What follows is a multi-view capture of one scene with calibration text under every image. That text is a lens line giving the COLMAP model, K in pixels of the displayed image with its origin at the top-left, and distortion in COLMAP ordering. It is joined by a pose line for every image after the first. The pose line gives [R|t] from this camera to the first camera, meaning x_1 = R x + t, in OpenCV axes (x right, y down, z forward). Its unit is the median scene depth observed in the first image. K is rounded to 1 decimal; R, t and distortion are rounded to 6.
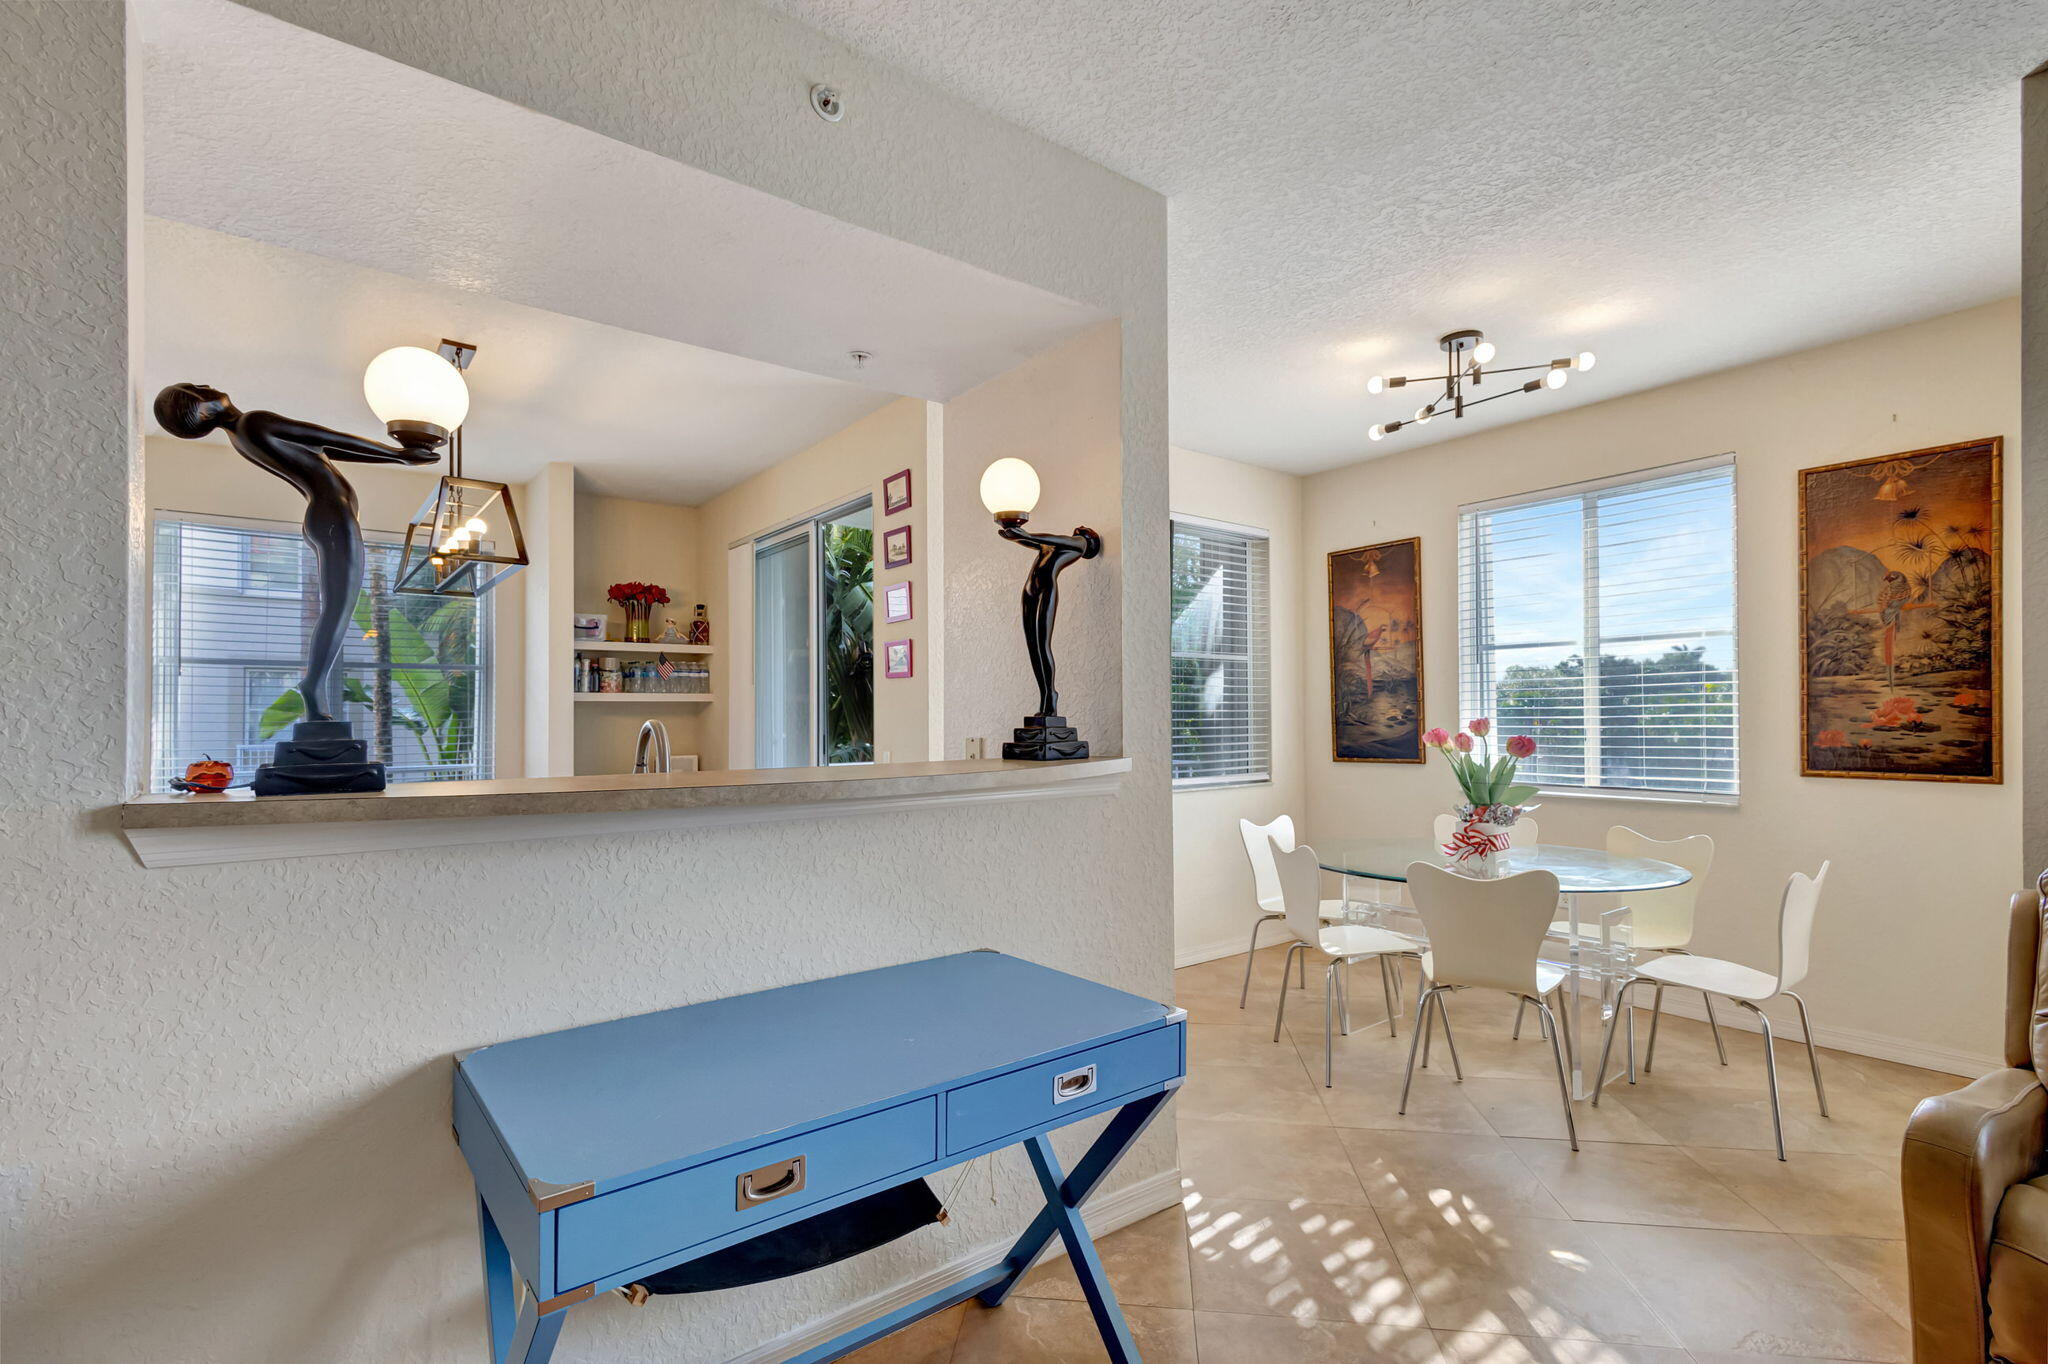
lens RADIAL K [[953.4, 0, 1008.7], [0, 953.4, 712.5], [0, 0, 1]] dist [0.005296, 0.000933]
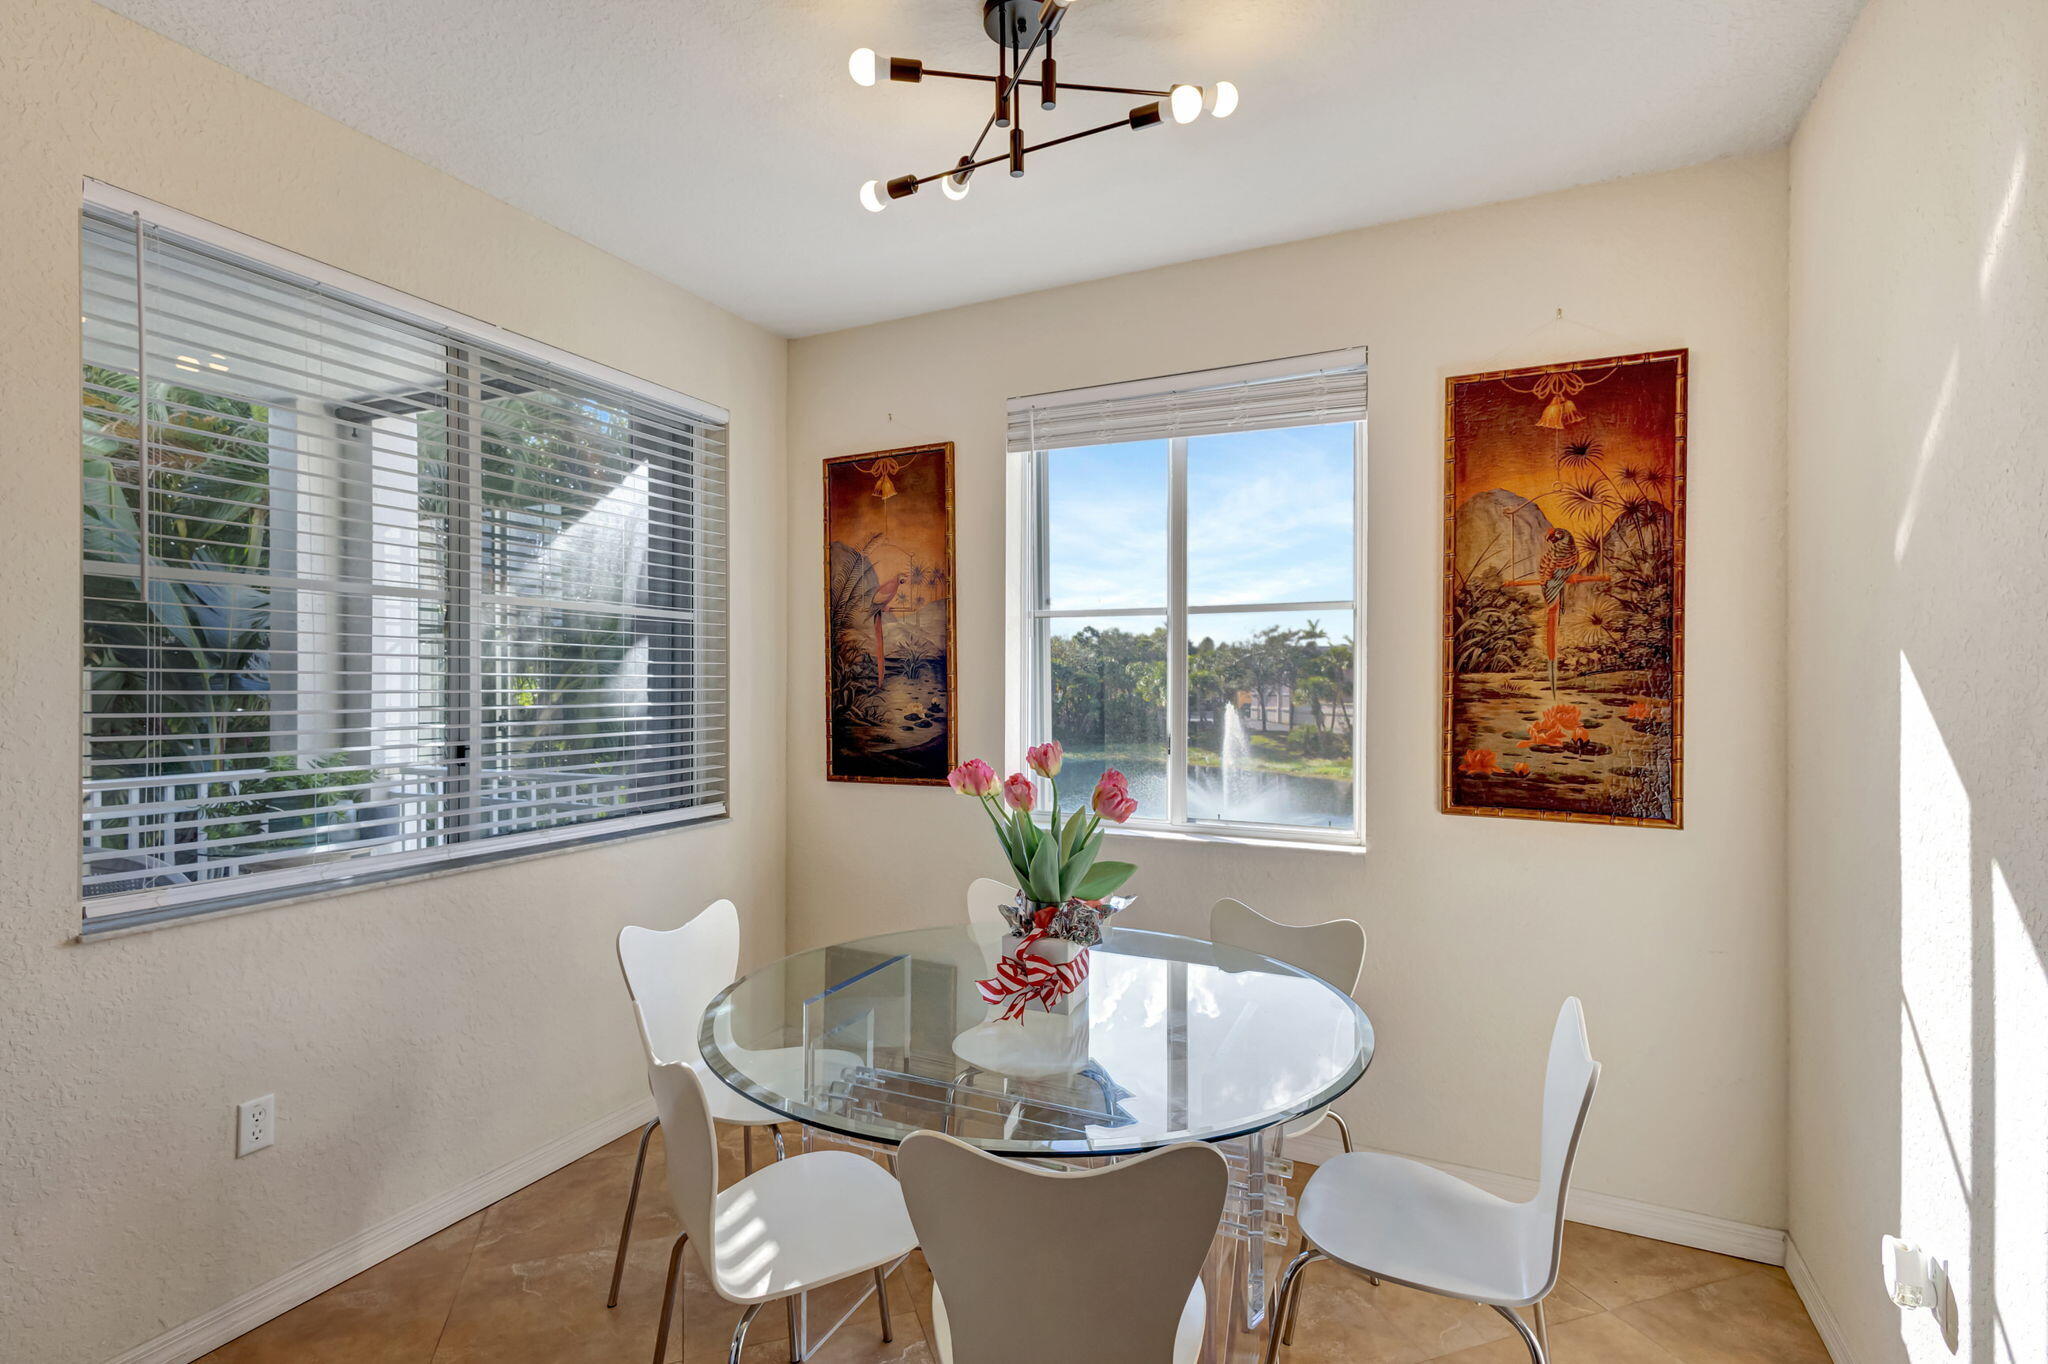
lens RADIAL K [[953.4, 0, 1034.8], [0, 953.4, 679.0], [0, 0, 1]] dist [0.005296, 0.000933]
pose [[0.885737, 0.008670, 0.464106, 0.238882], [-0.011545, 0.999928, 0.003353, -0.031785], [-0.464044, -0.008327, 0.885773, 0.527105]]
